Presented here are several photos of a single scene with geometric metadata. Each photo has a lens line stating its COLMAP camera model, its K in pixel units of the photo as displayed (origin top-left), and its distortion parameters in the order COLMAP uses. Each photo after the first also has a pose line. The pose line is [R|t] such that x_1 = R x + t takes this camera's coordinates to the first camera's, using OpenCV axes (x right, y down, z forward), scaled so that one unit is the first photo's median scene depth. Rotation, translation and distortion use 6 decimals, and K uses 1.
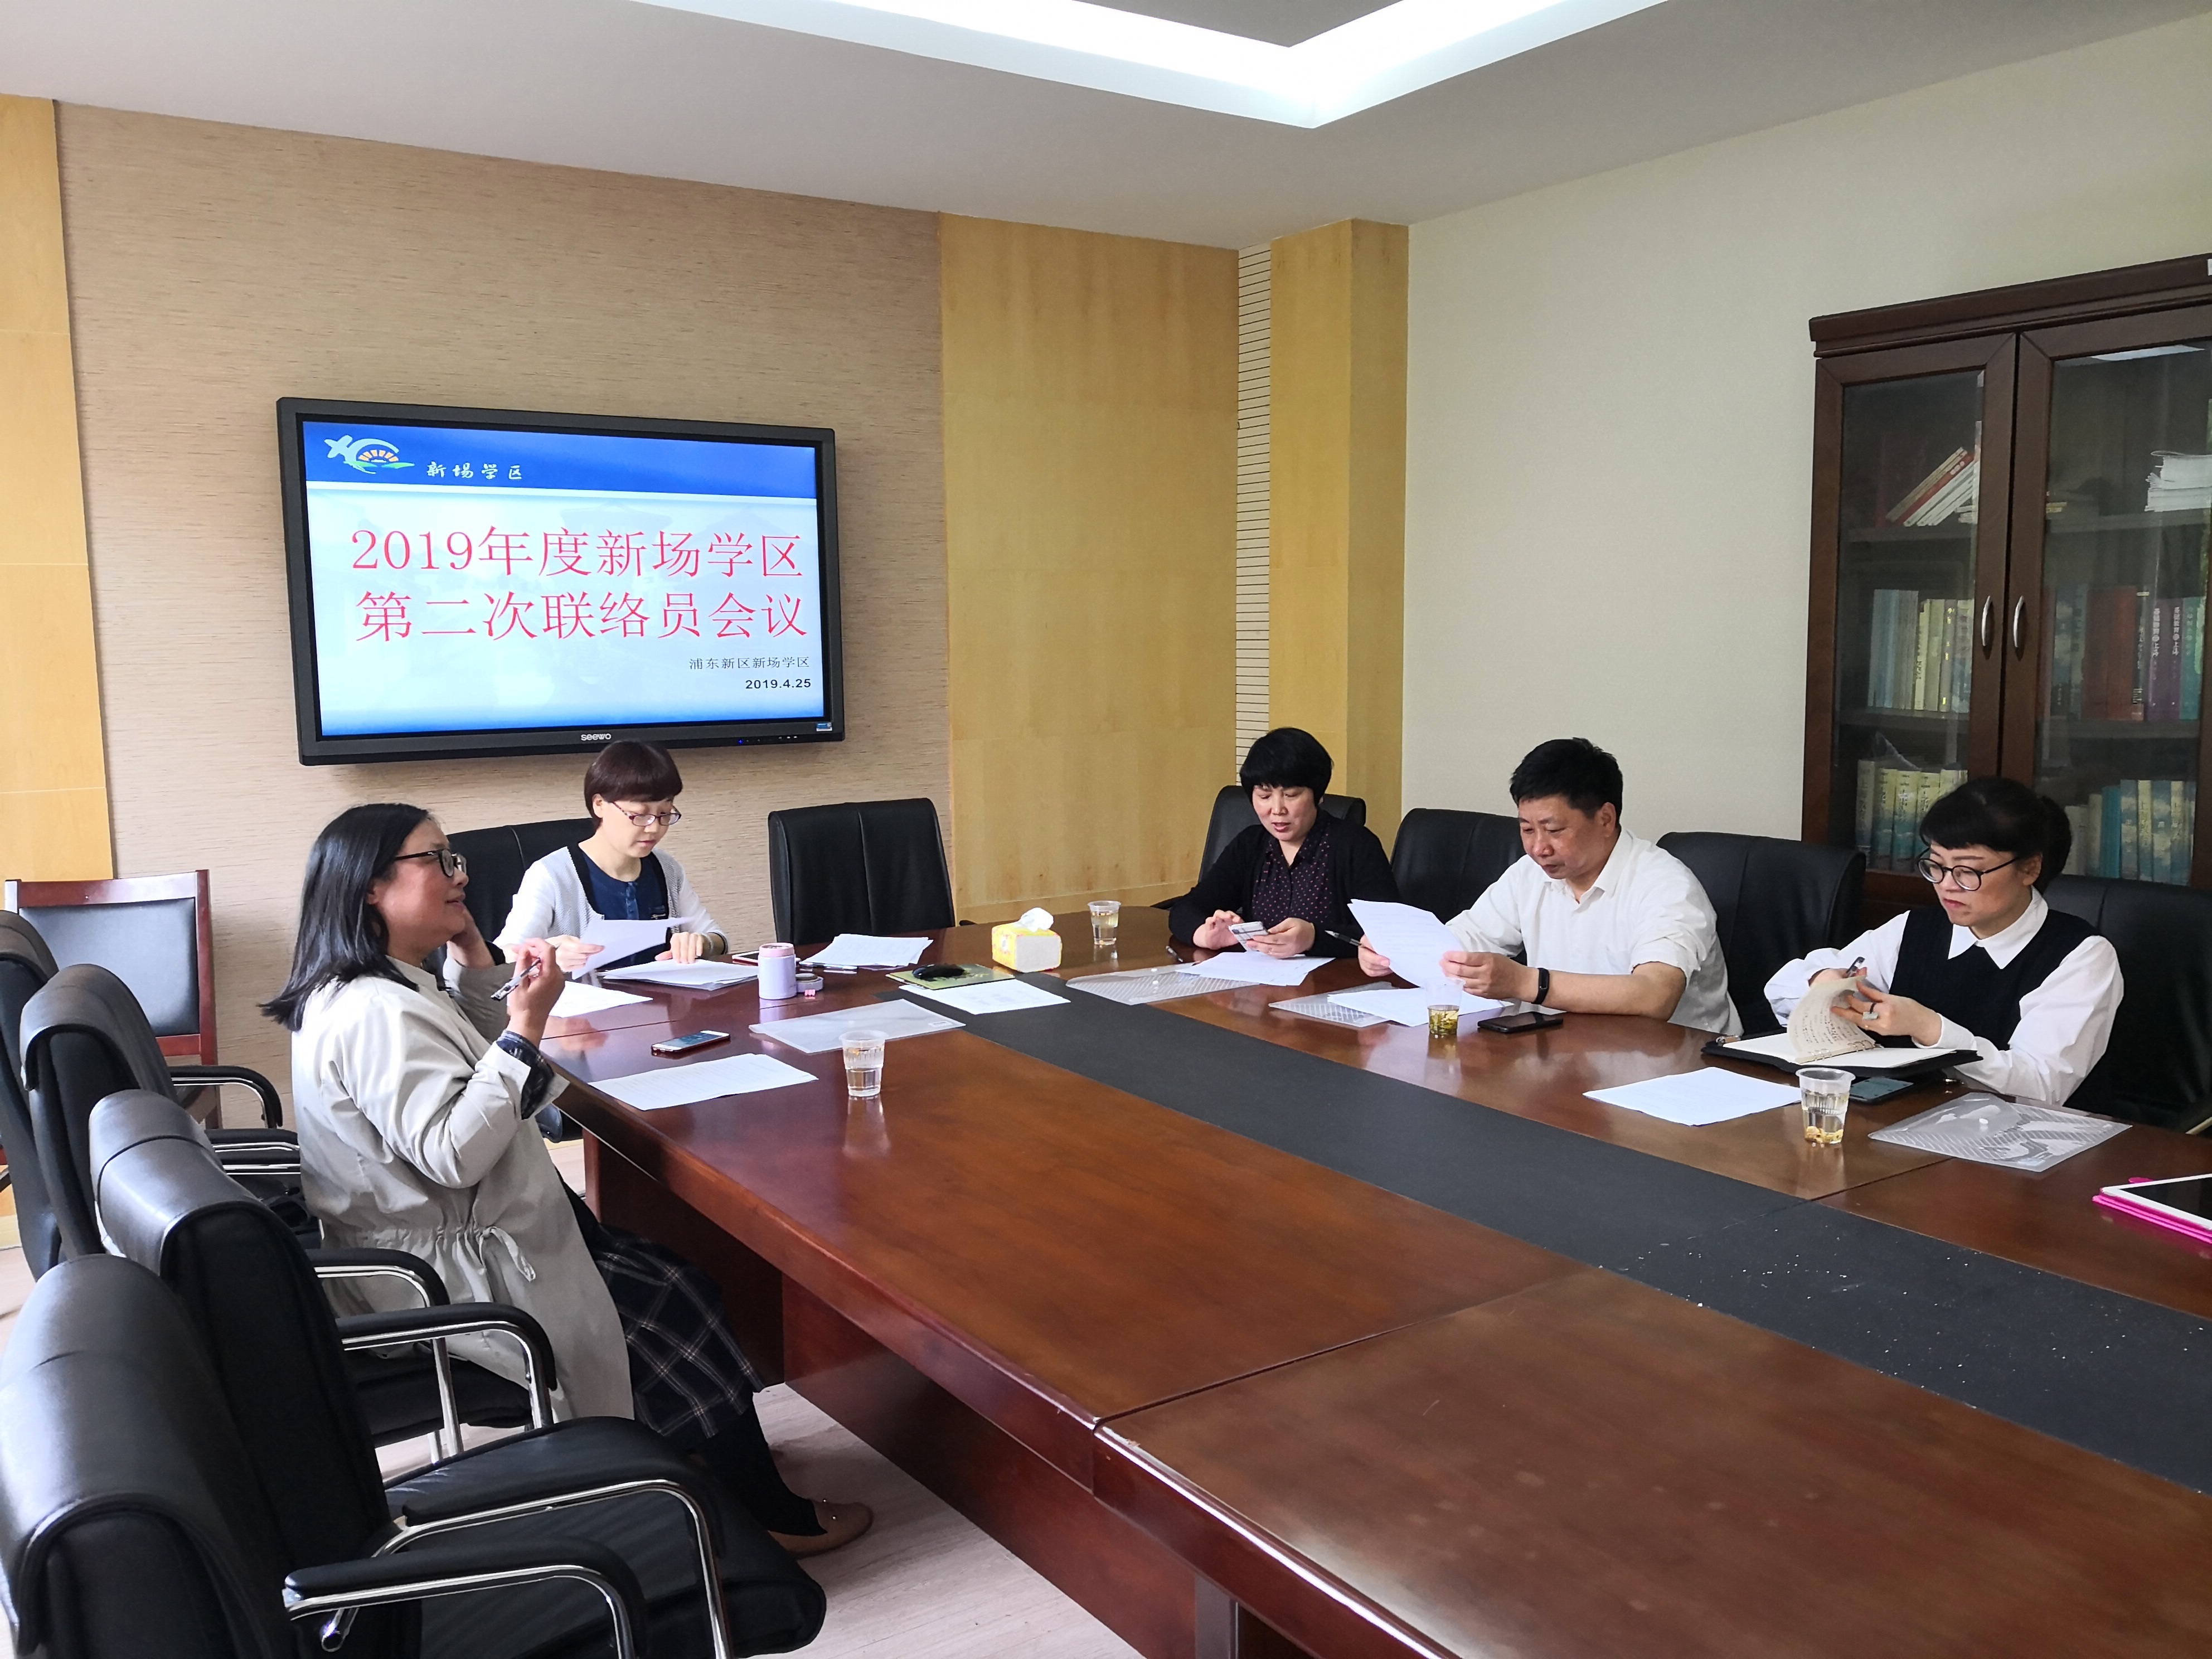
lens RADIAL K [[1845.9, 0, 1131.9], [0, 1845.9, 869.0], [0, 0, 1]] dist [0.039508, -0.083017]
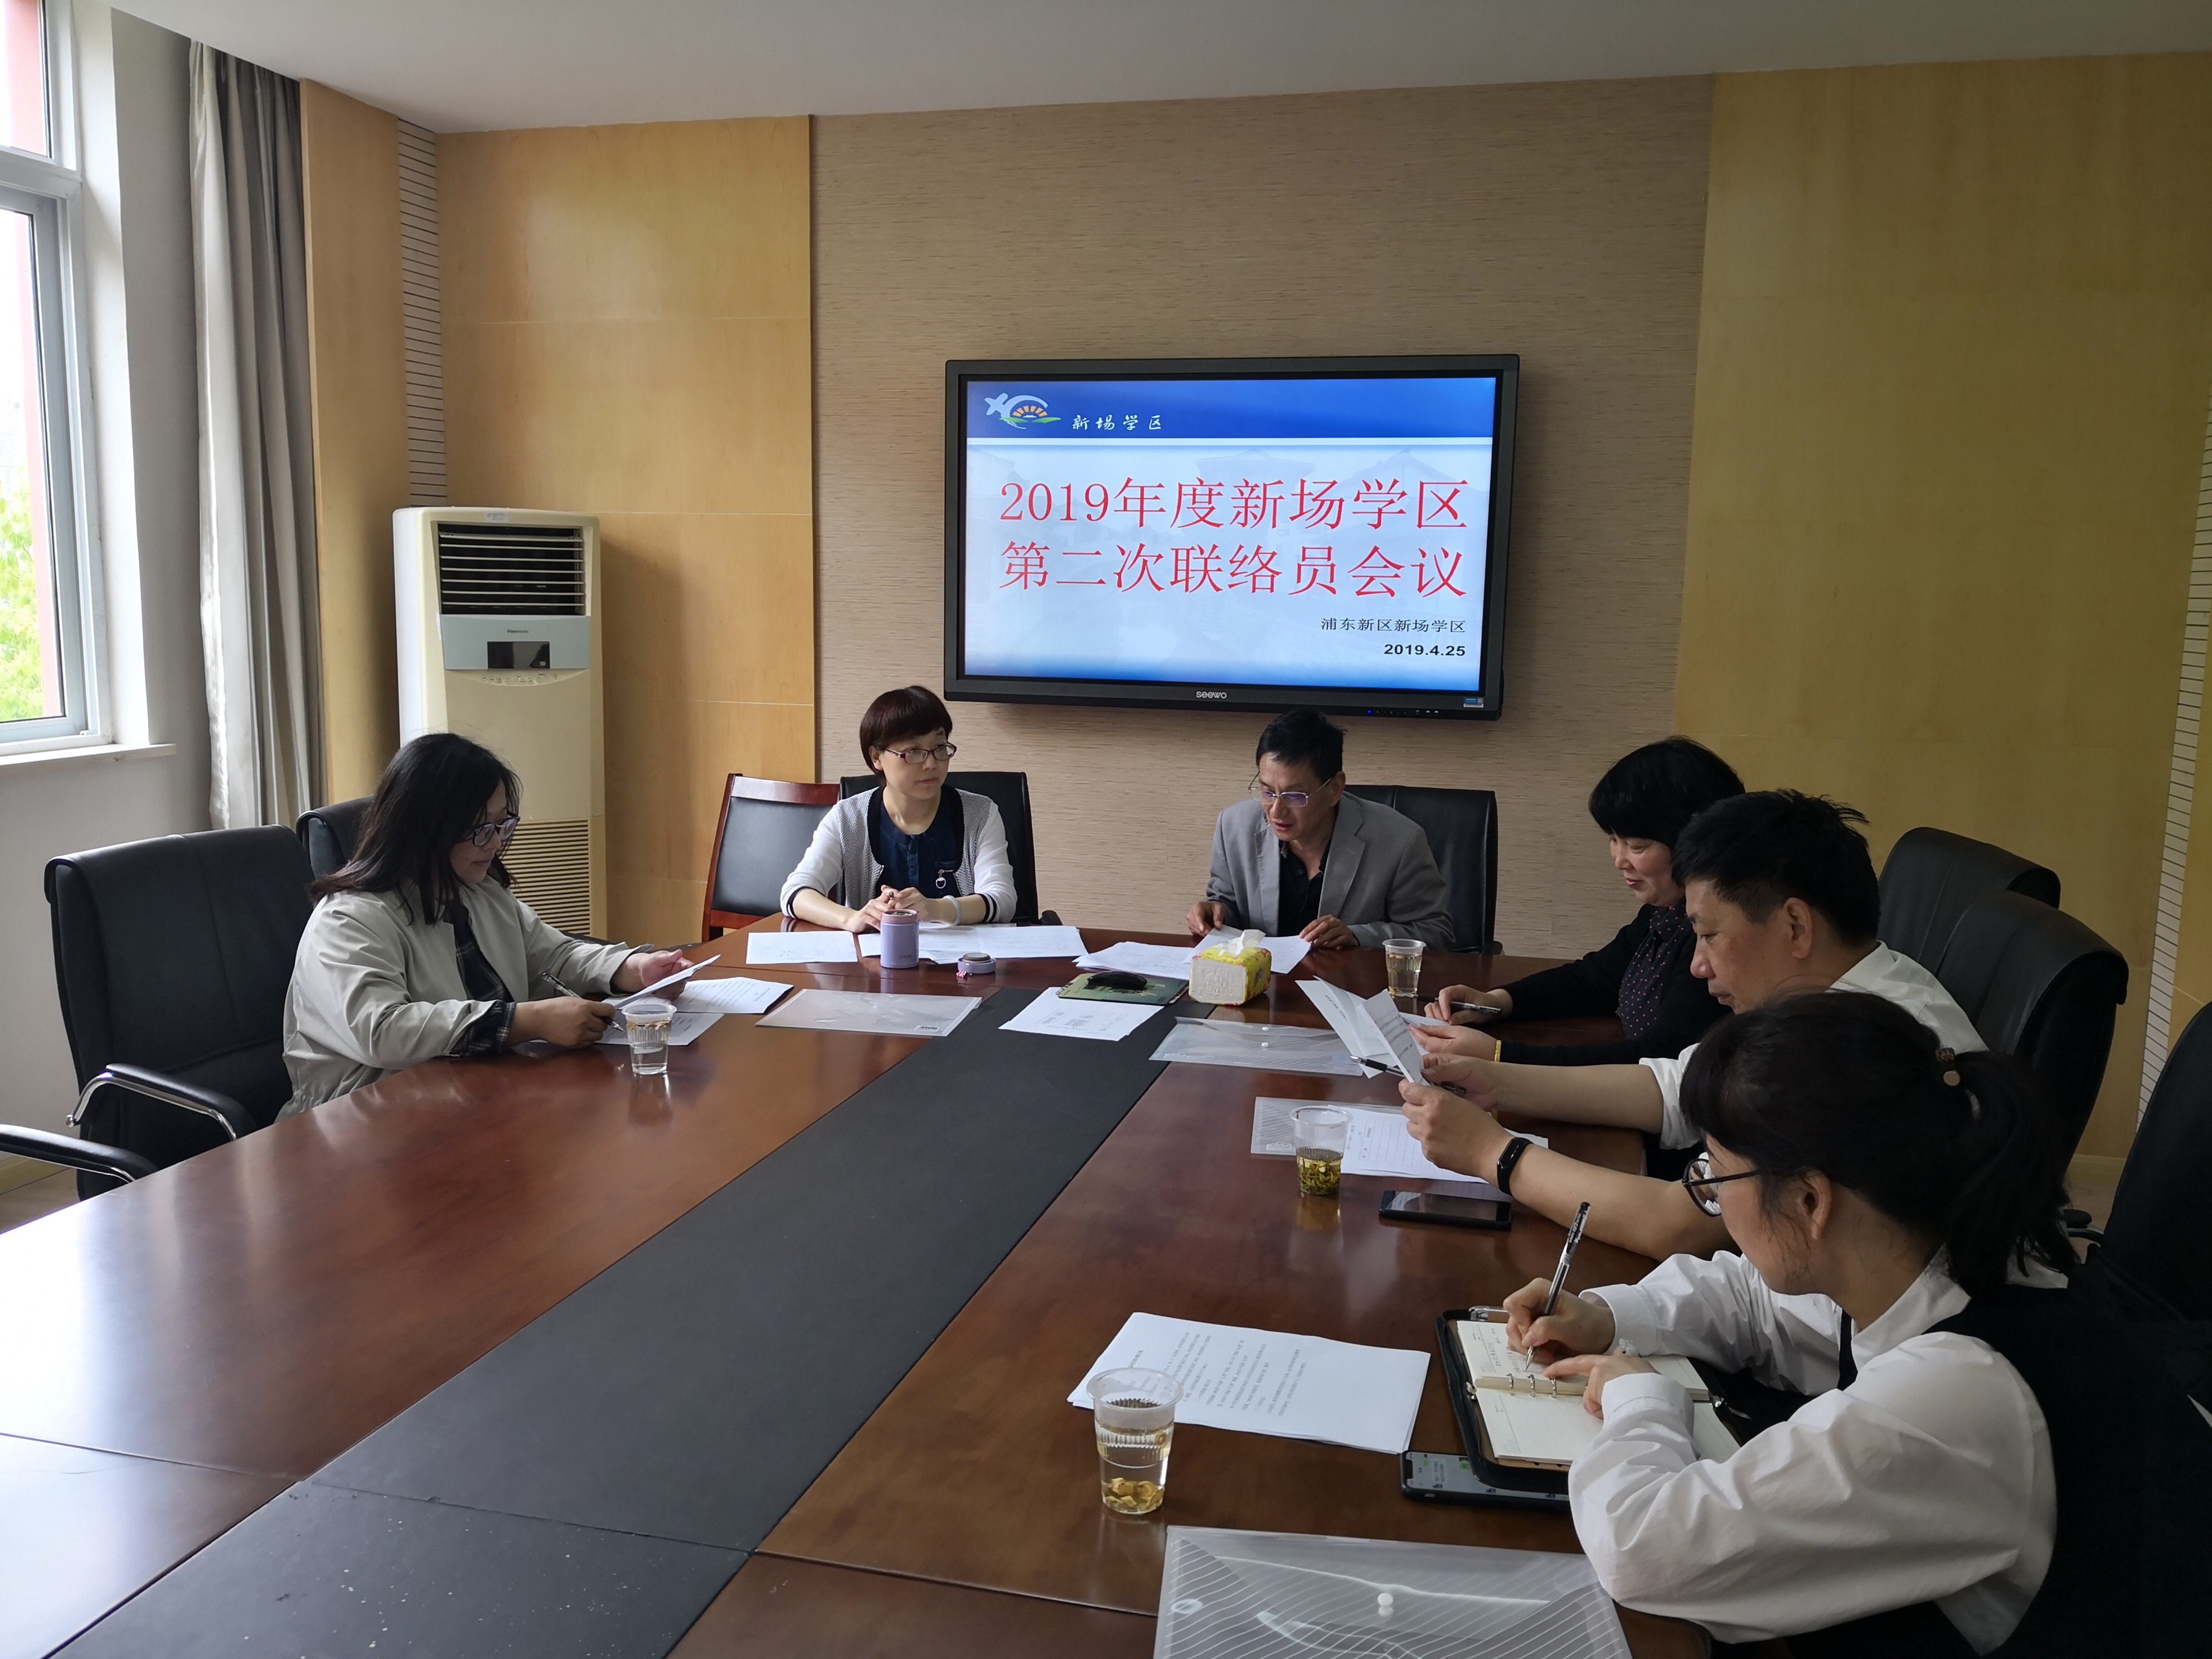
lens RADIAL K [[1845.9, 0, 1113.2], [0, 1845.9, 844.3], [0, 0, 1]] dist [0.039508, -0.083017]
pose [[0.657694, 0.129903, -0.741999, 0.402147], [-0.123124, 0.990310, 0.064241, -0.049853], [0.743154, 0.049107, 0.667315, 0.325119]]
